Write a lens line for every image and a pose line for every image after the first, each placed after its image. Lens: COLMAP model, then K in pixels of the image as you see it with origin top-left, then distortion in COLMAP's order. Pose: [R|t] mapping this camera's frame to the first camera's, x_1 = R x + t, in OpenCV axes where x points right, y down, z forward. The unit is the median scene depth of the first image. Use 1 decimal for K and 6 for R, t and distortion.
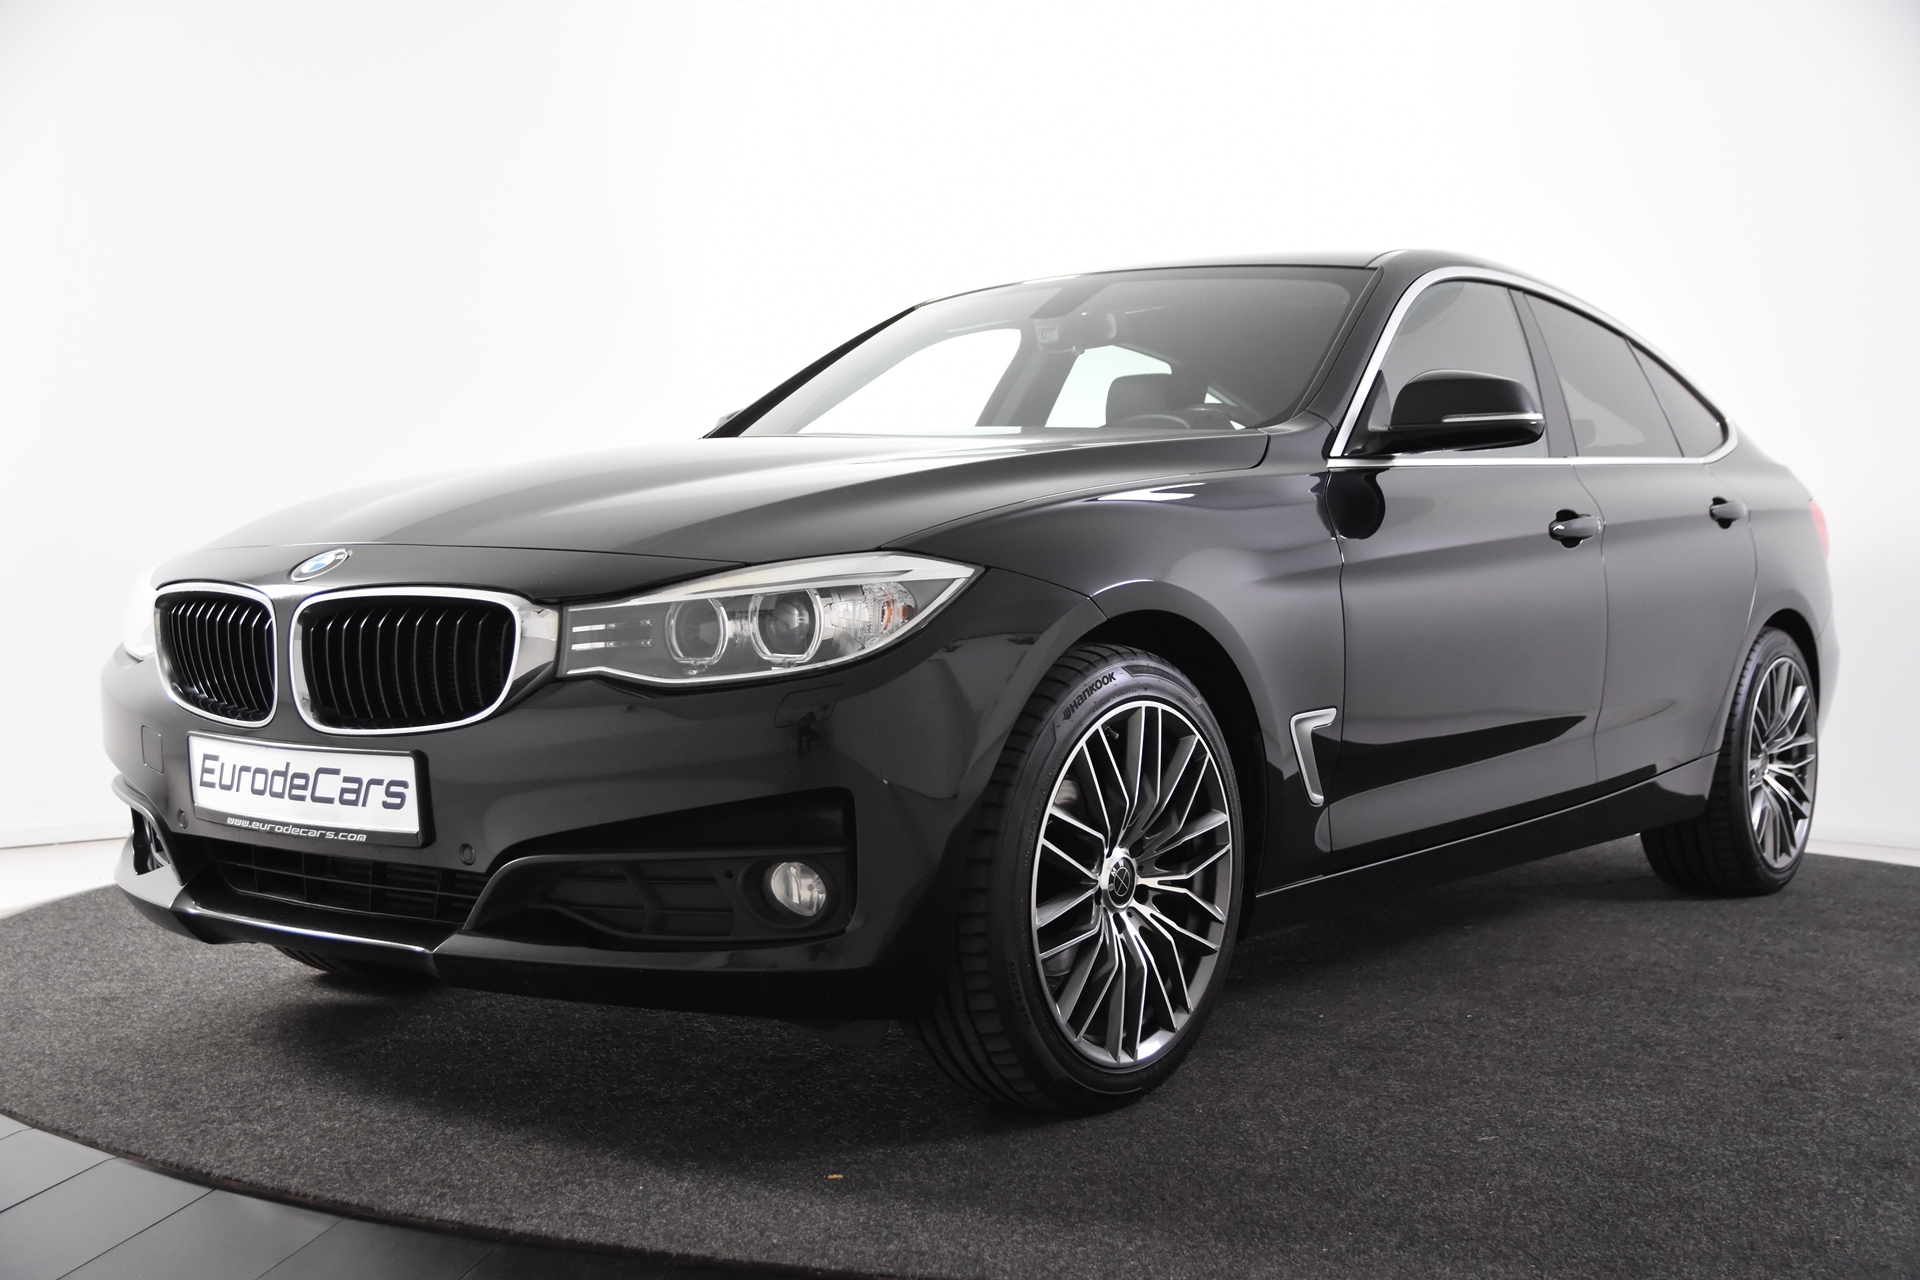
lens RADIAL K [[2104.9, 0, 960.9], [0, 2104.9, 661.0], [0, 0, 1]] dist [-0.031896, 0.173821]
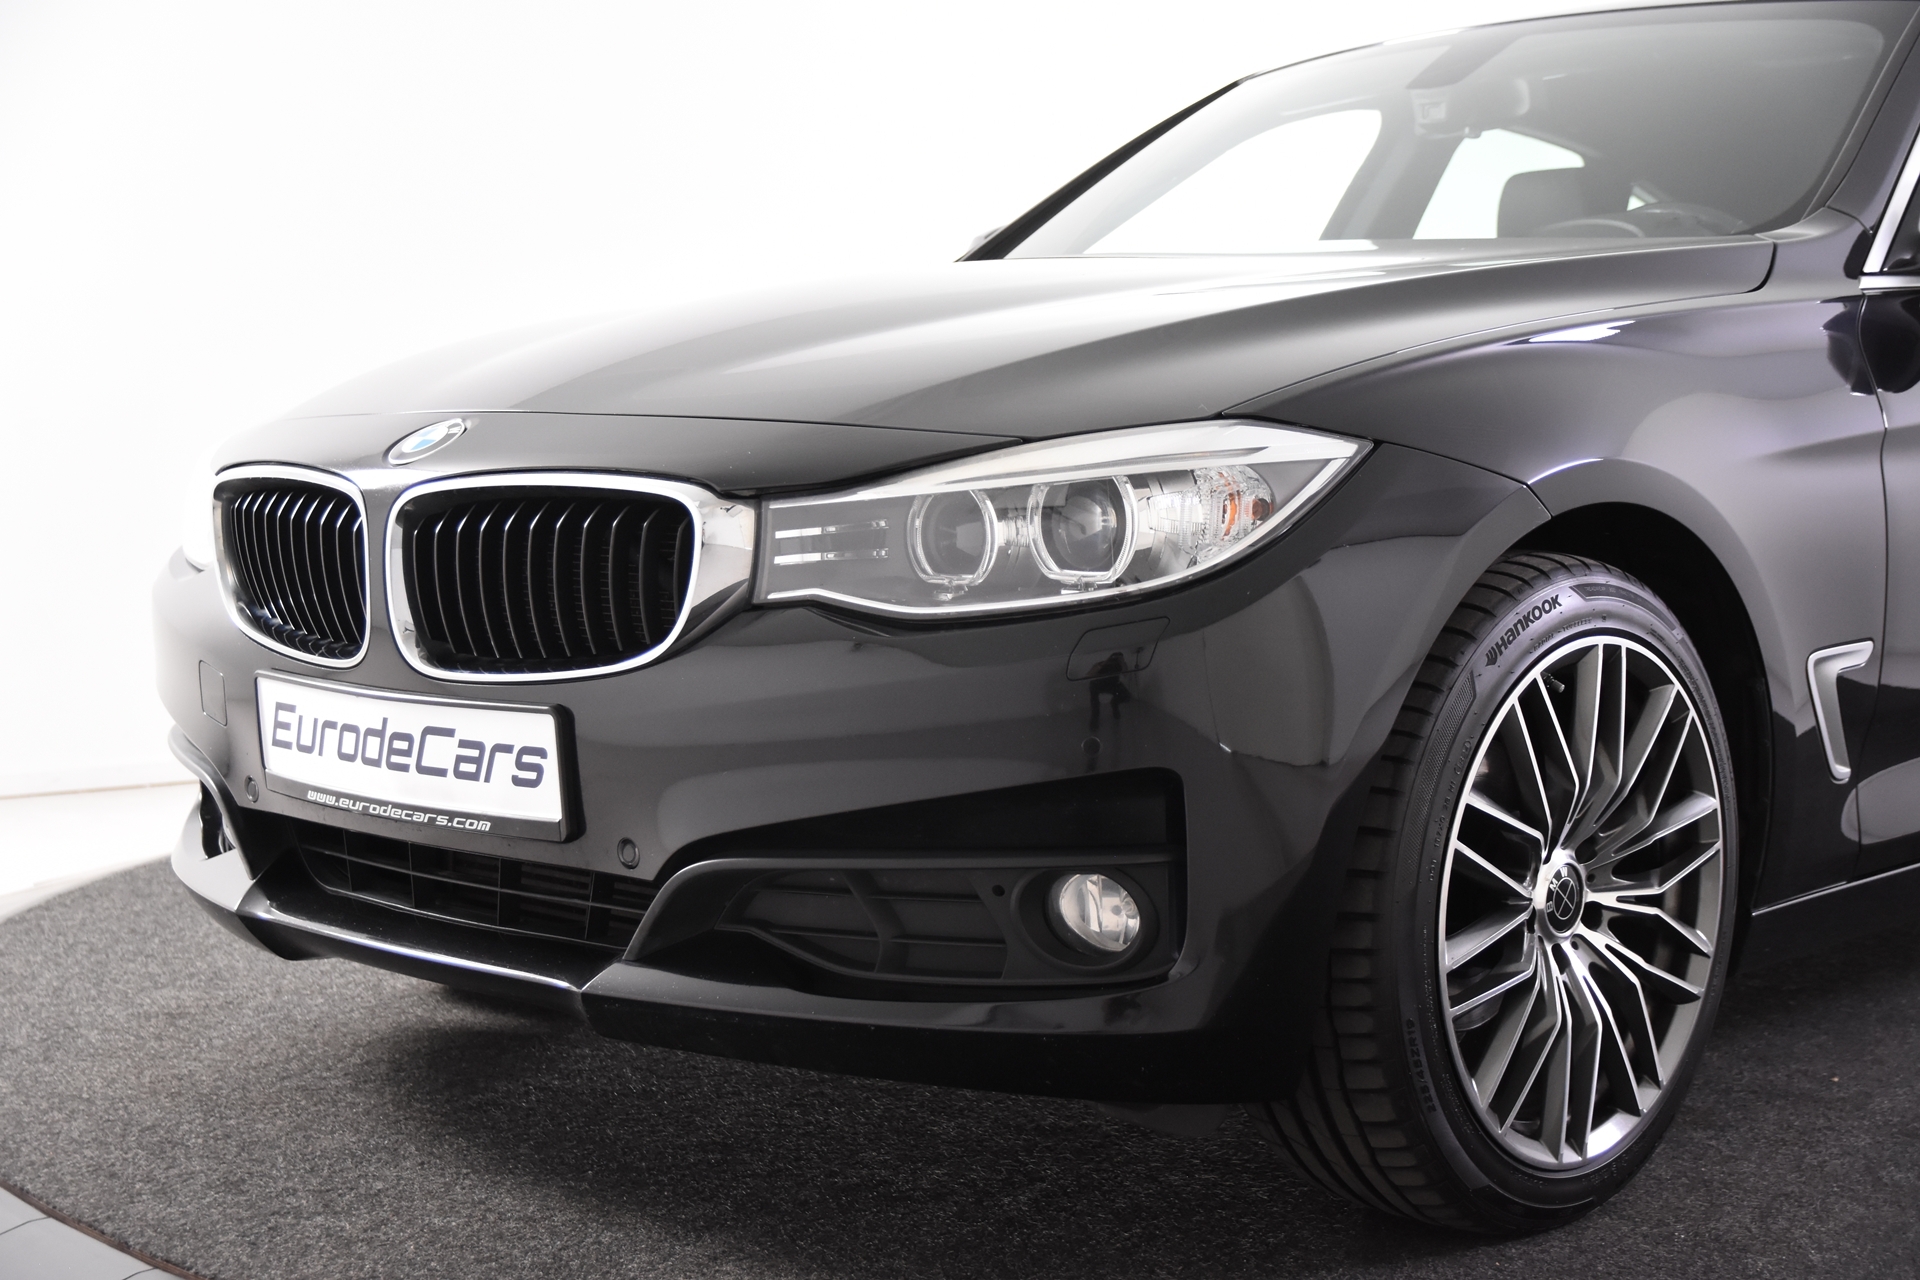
lens RADIAL K [[2556.2, 0, 955.4], [0, 2556.2, 652.1], [0, 0, 1]] dist [0.044080, 0.142748]
pose [[0.993150, 0.005417, -0.116725, -0.024115], [-0.000514, 0.999118, 0.041996, -0.010703], [0.116849, -0.041648, 0.992276, 0.151335]]
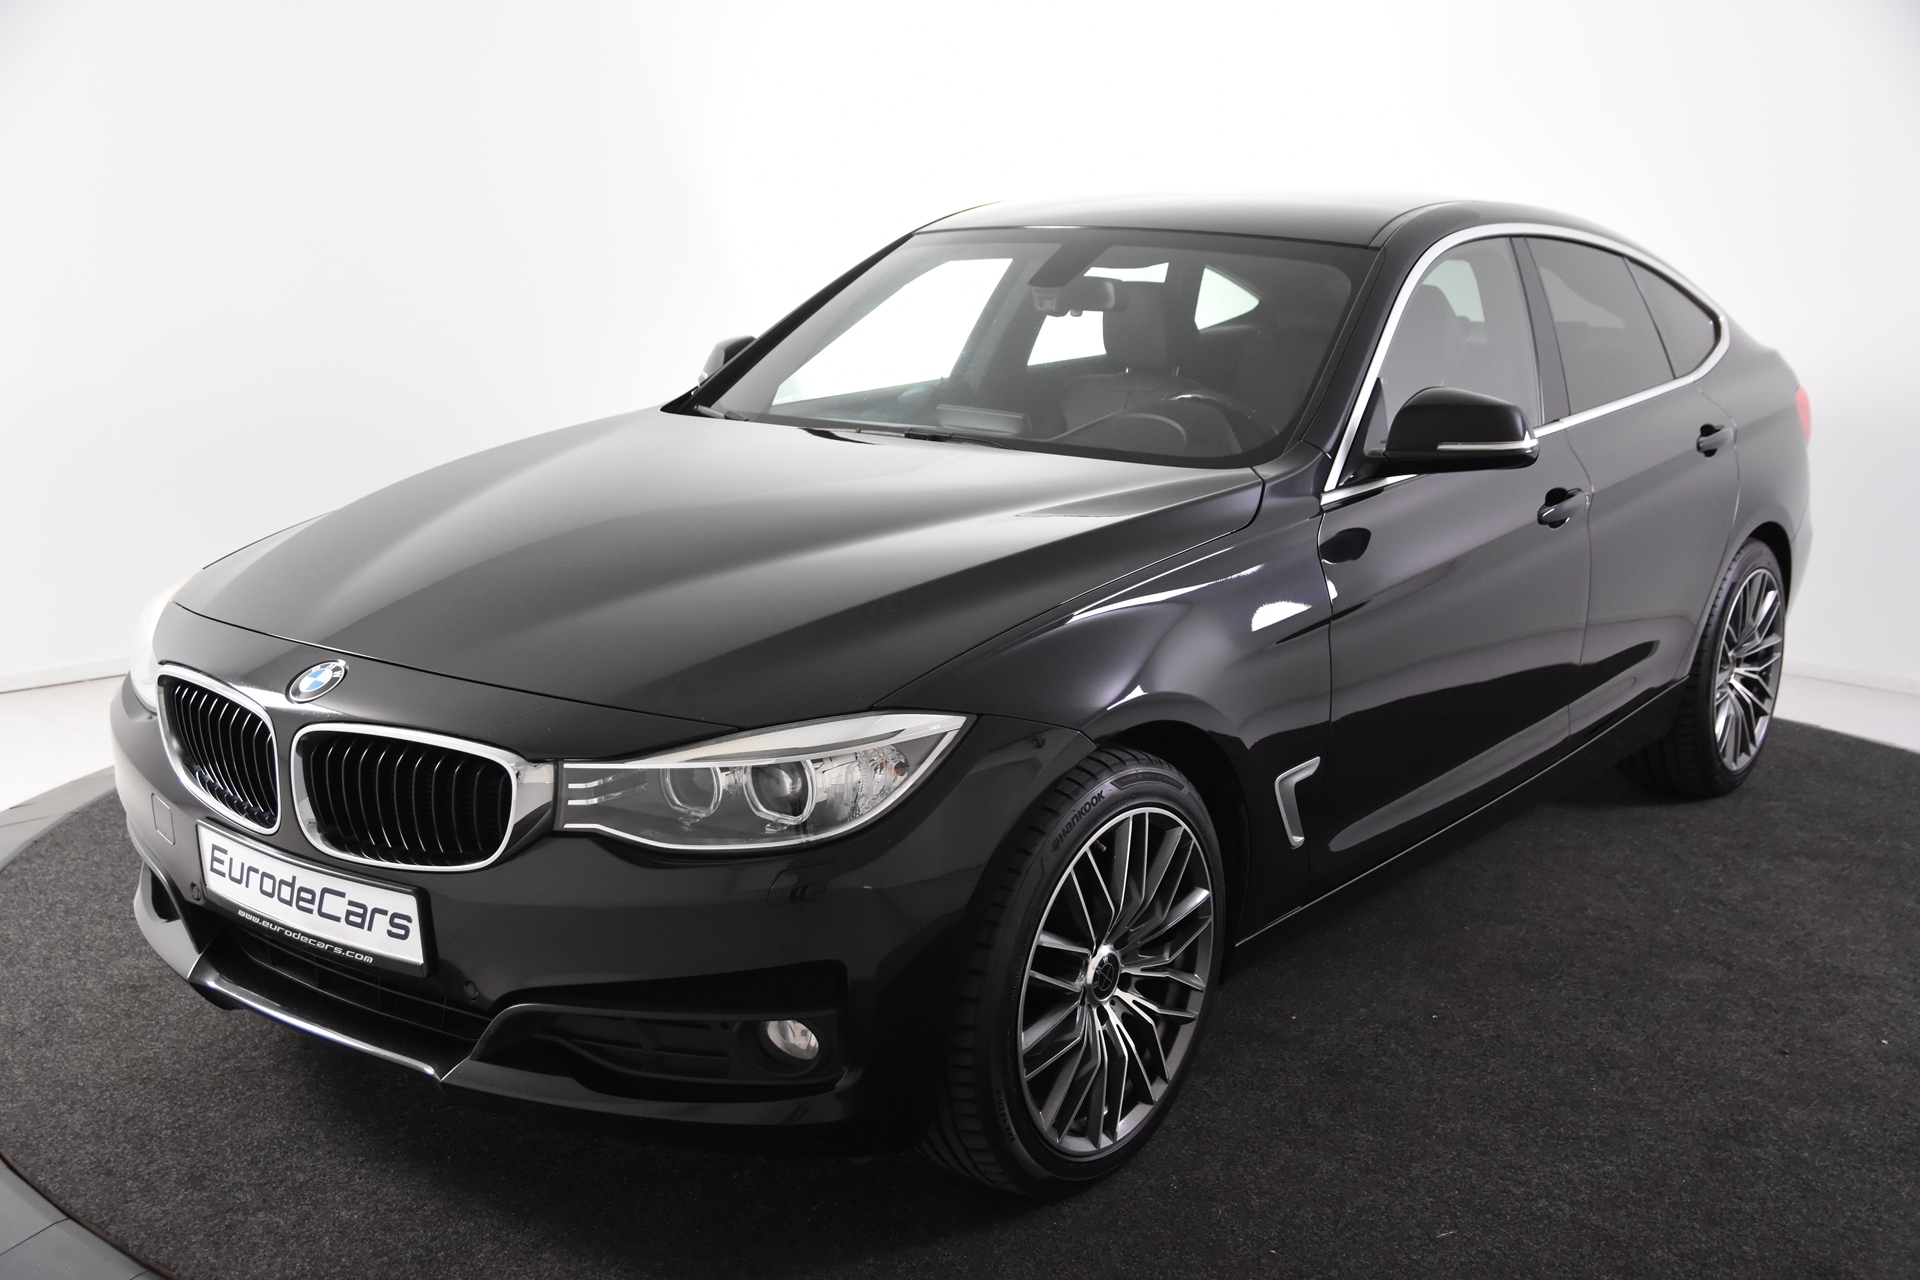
lens RADIAL K [[2008.5, 0, 960.0], [0, 2008.5, 640.0], [0, 0, 1]] dist [-0.041353, 0.156410]
pose [[0.999936, 0.011123, 0.002005, 0.000930], [-0.011301, 0.986204, 0.165147, -0.223661], [-0.000141, -0.165159, 0.986267, 0.054999]]
